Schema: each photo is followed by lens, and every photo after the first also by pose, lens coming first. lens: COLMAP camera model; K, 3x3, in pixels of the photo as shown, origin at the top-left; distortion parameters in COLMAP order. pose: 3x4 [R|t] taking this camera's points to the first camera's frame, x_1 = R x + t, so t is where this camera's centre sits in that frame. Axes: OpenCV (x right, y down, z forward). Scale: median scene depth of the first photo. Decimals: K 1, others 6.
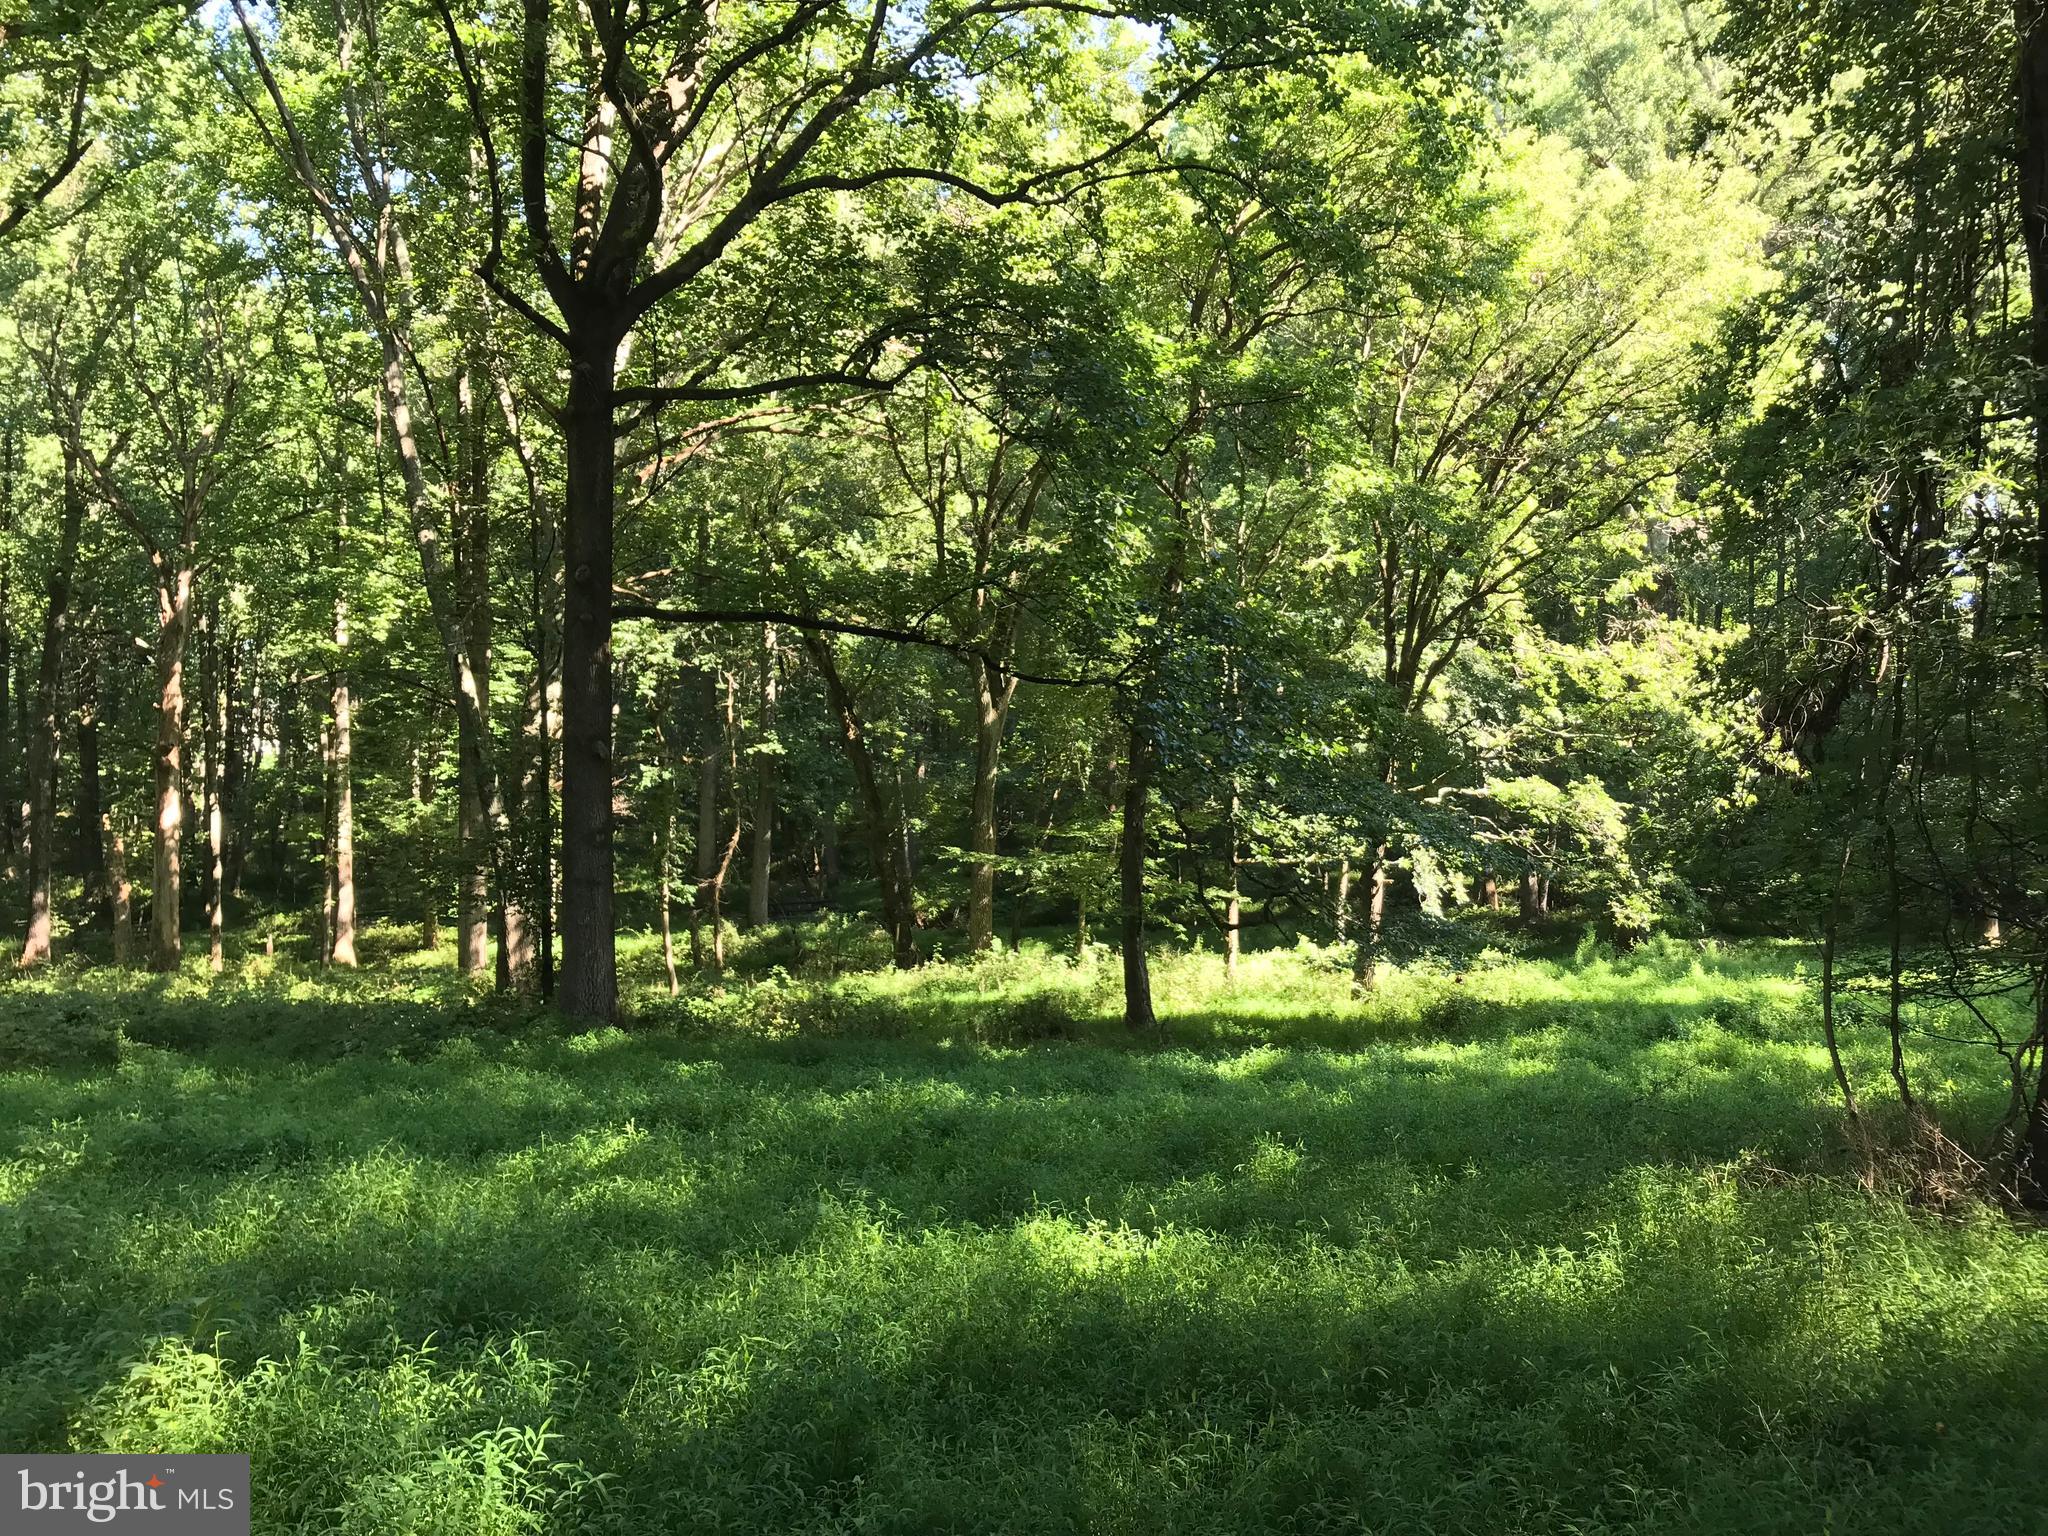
lens RADIAL K [[1657.8, 0, 1025.8], [0, 1657.8, 761.9], [0, 0, 1]] dist [0.003045, 0.002332]
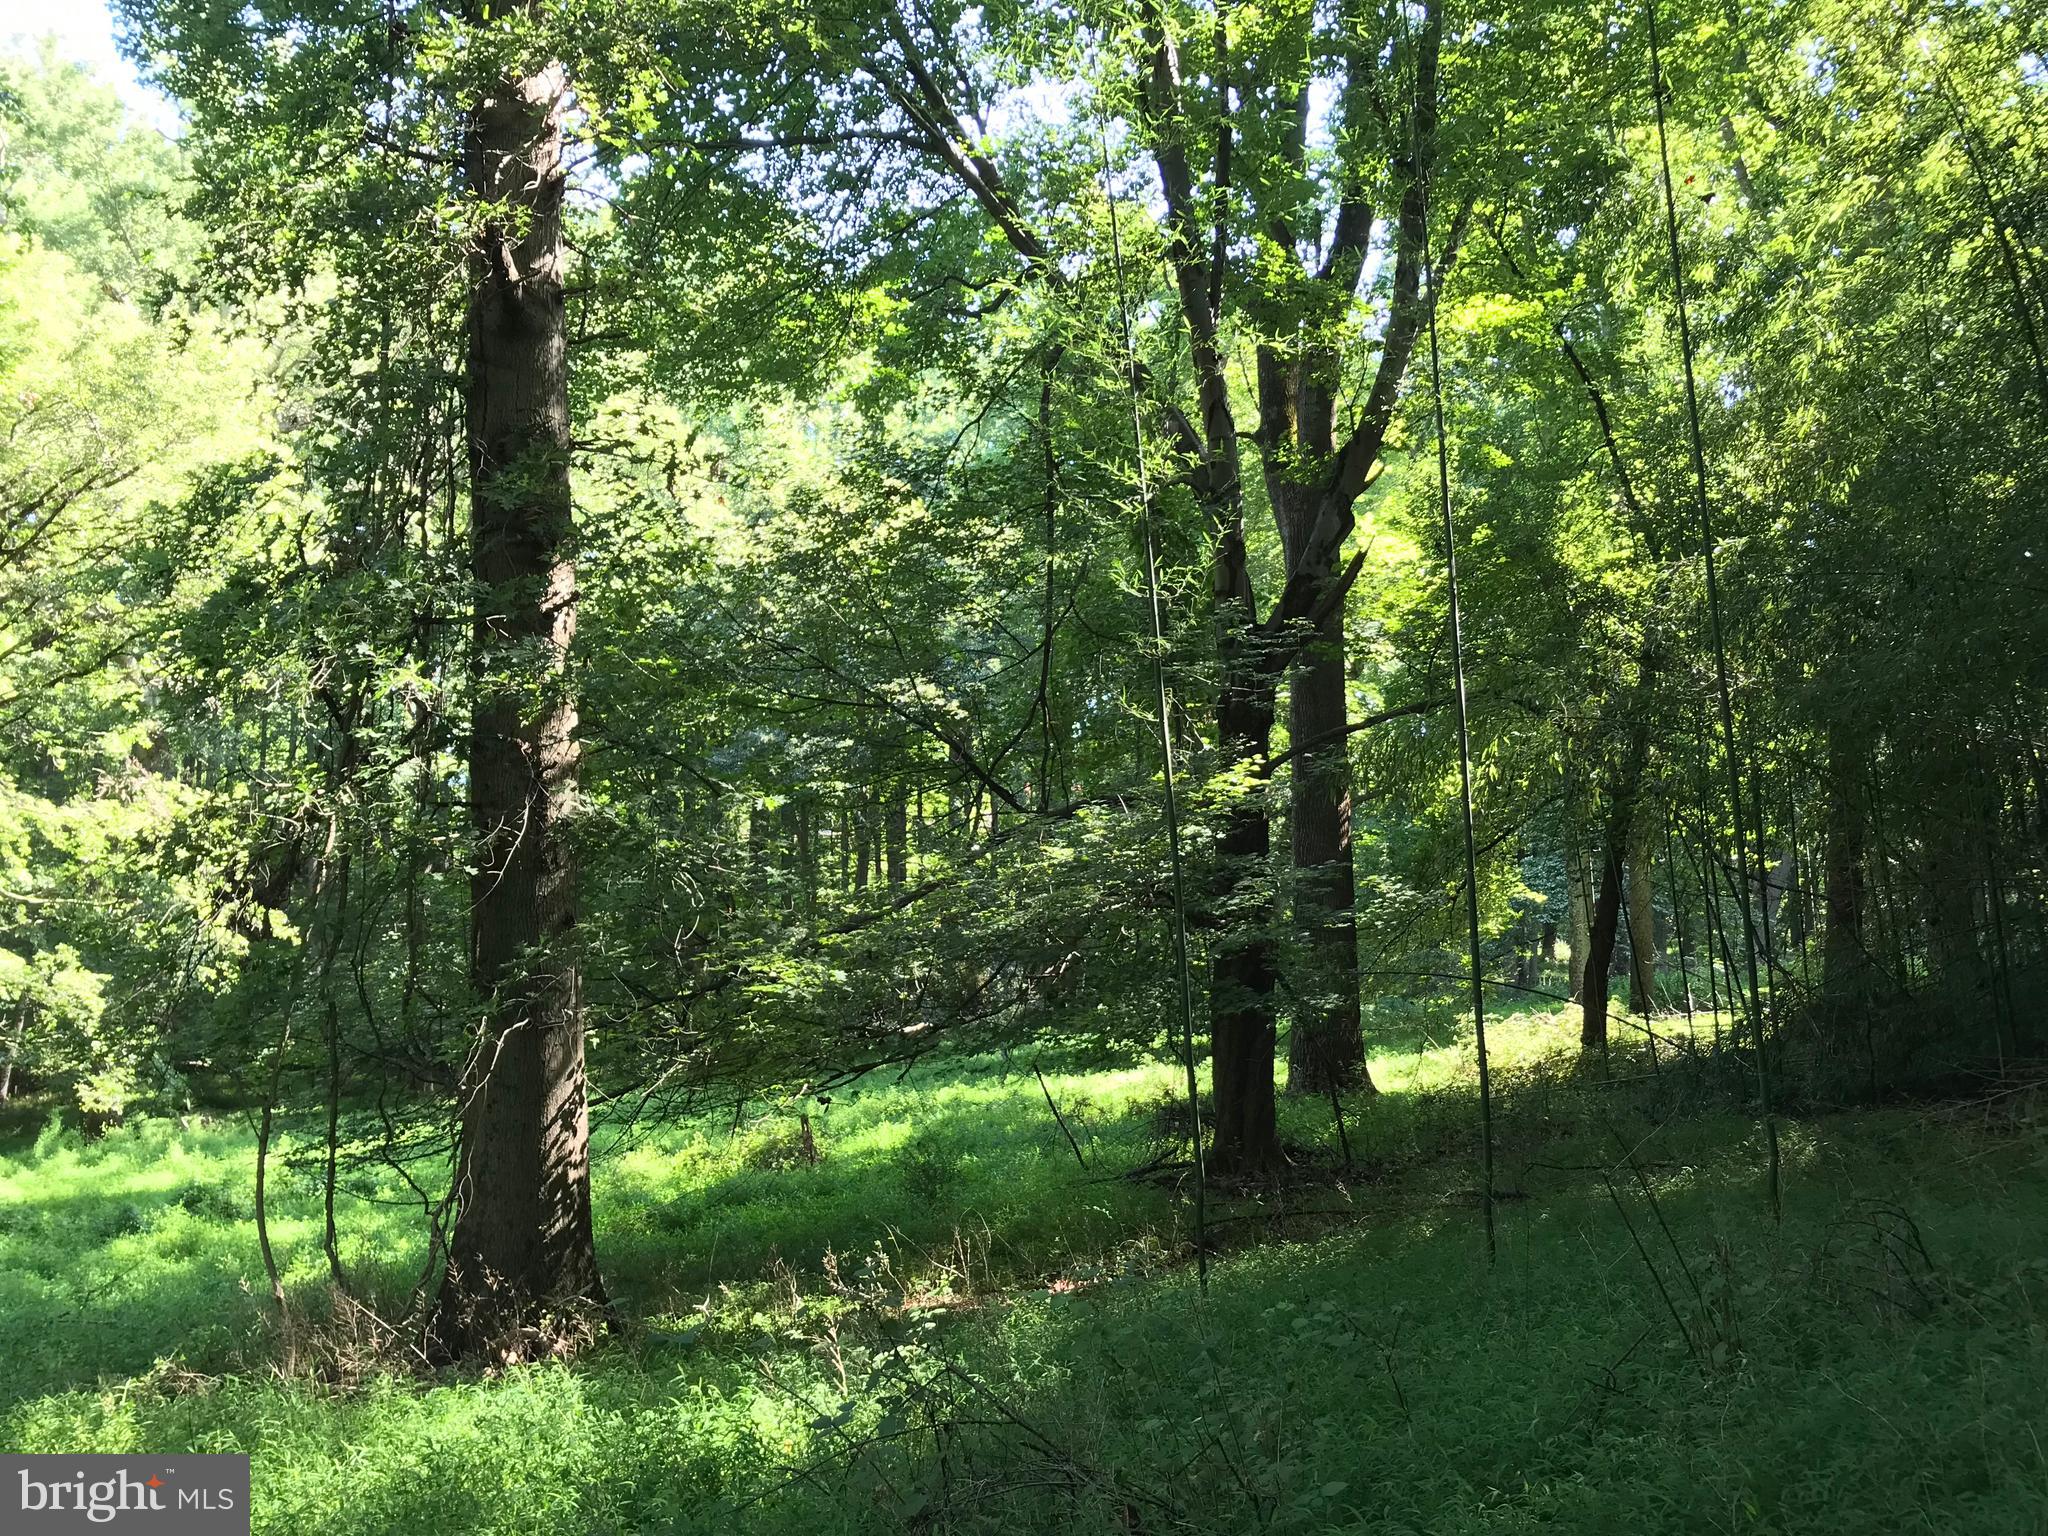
lens RADIAL K [[1657.8, 0, 1025.8], [0, 1657.8, 761.9], [0, 0, 1]] dist [0.003045, 0.002332]
pose [[0.661911, 0.073890, 0.745932, 0.004726], [0.000880, 0.995052, -0.099347, -0.000913], [-0.749582, 0.066415, 0.658571, -0.000206]]
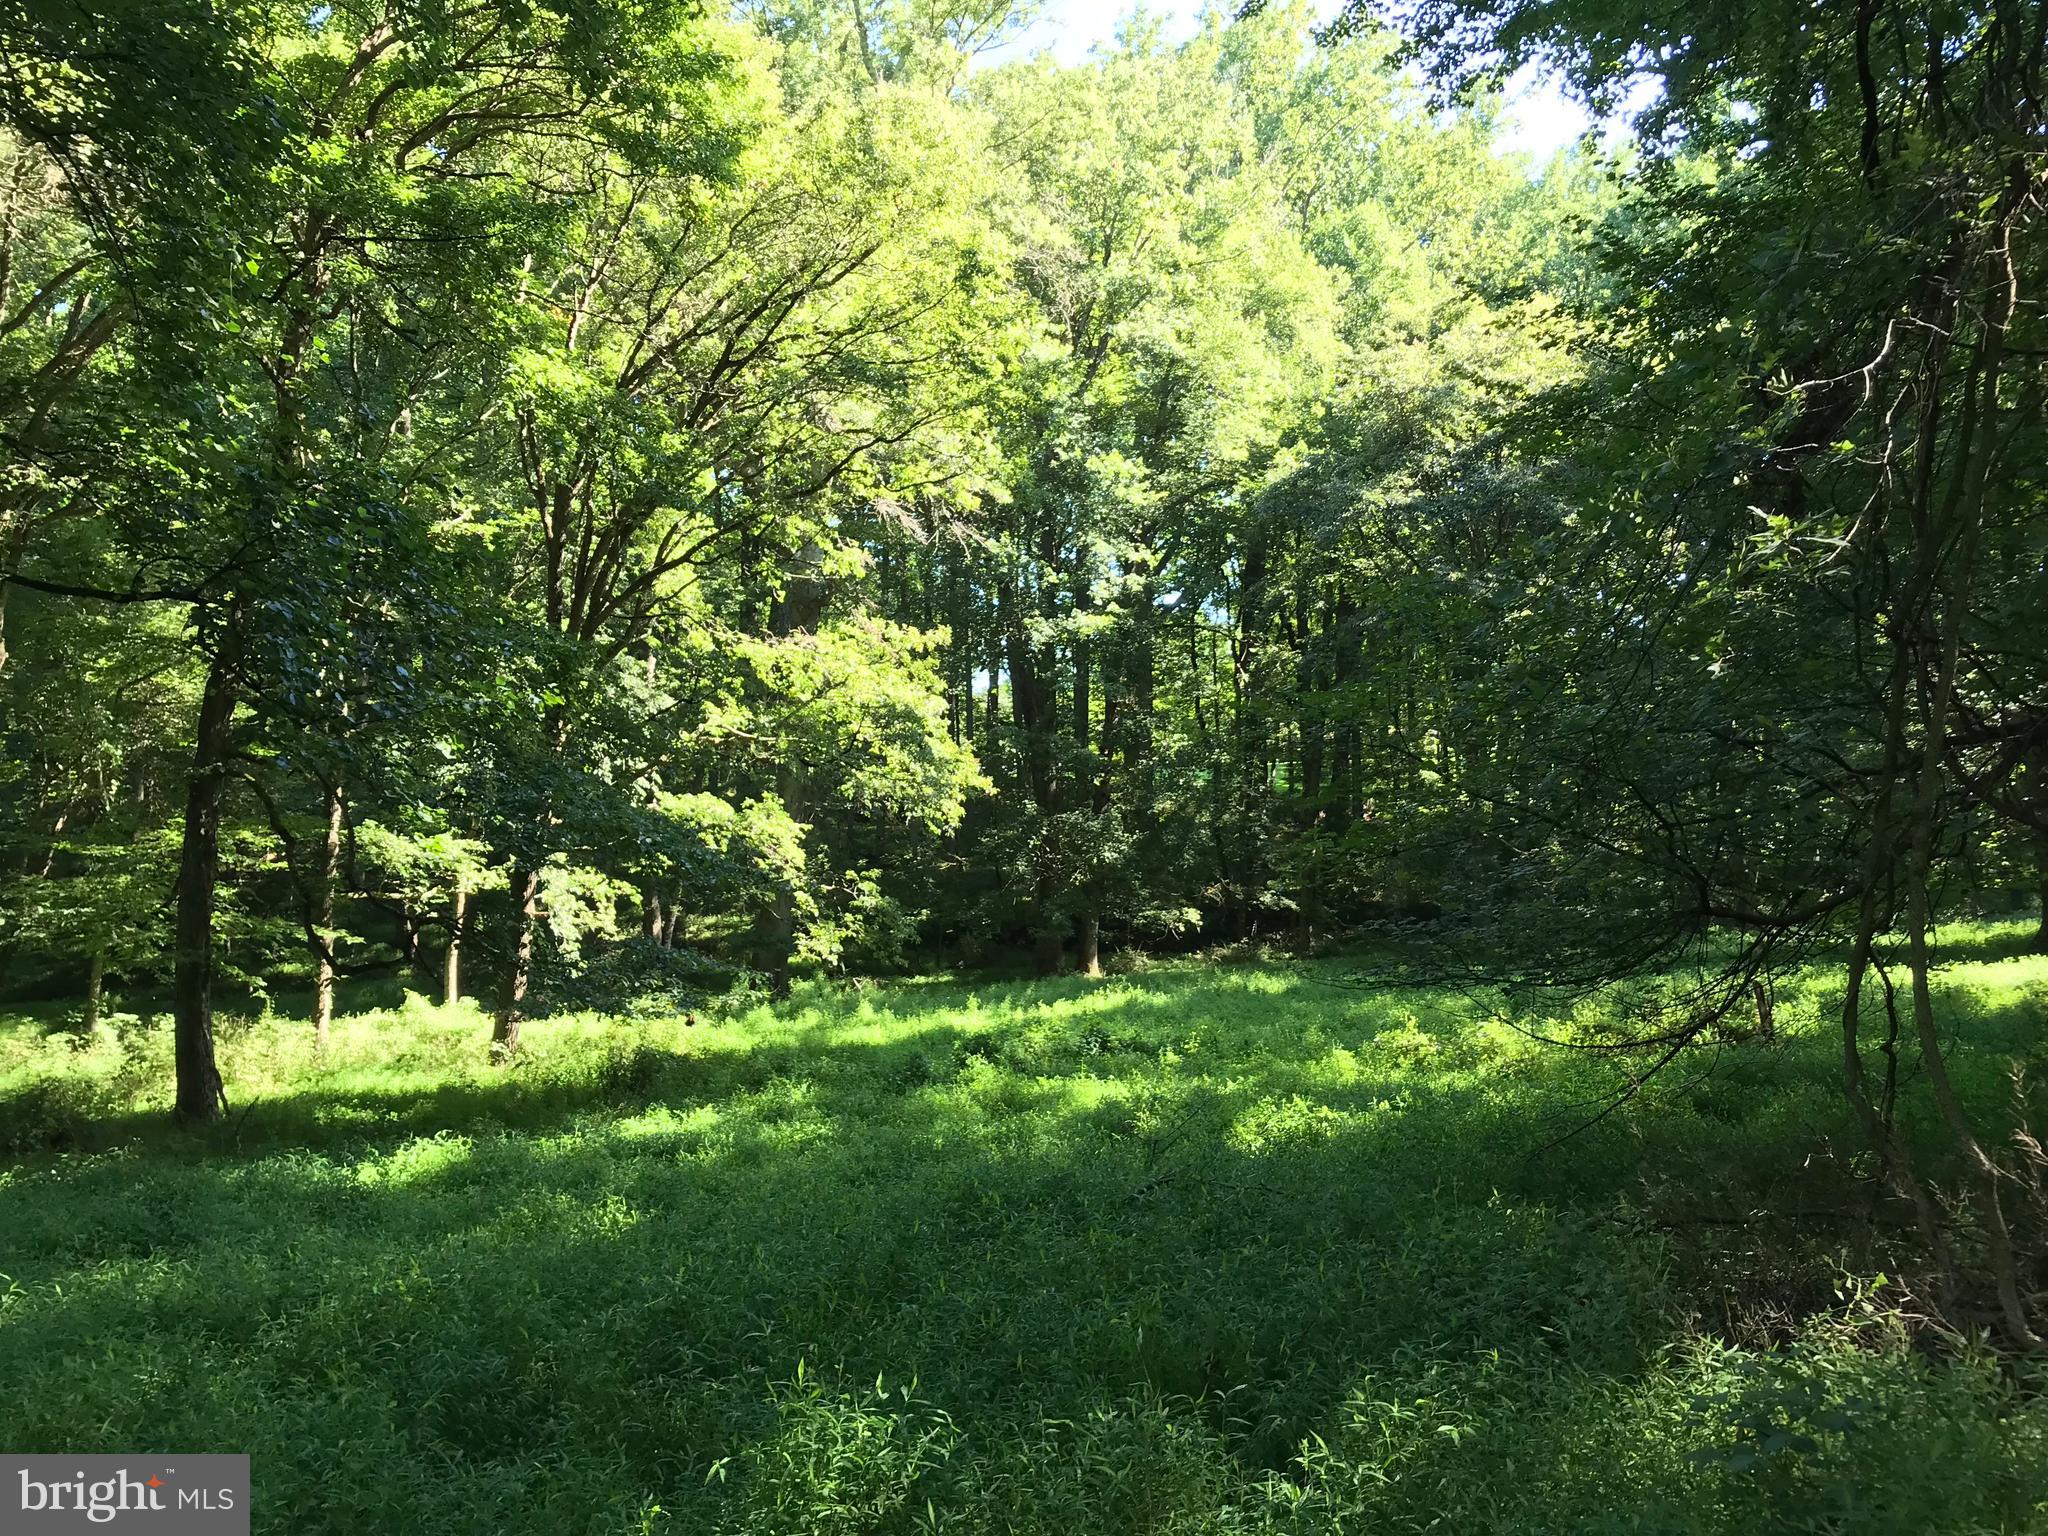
lens RADIAL K [[1657.8, 0, 1025.8], [0, 1657.8, 761.9], [0, 0, 1]] dist [0.003045, 0.002332]
pose [[0.851660, 0.030205, 0.523224, -0.006672], [-0.010230, 0.999106, -0.041026, 0.031396], [-0.523995, 0.029588, 0.851207, 0.204928]]
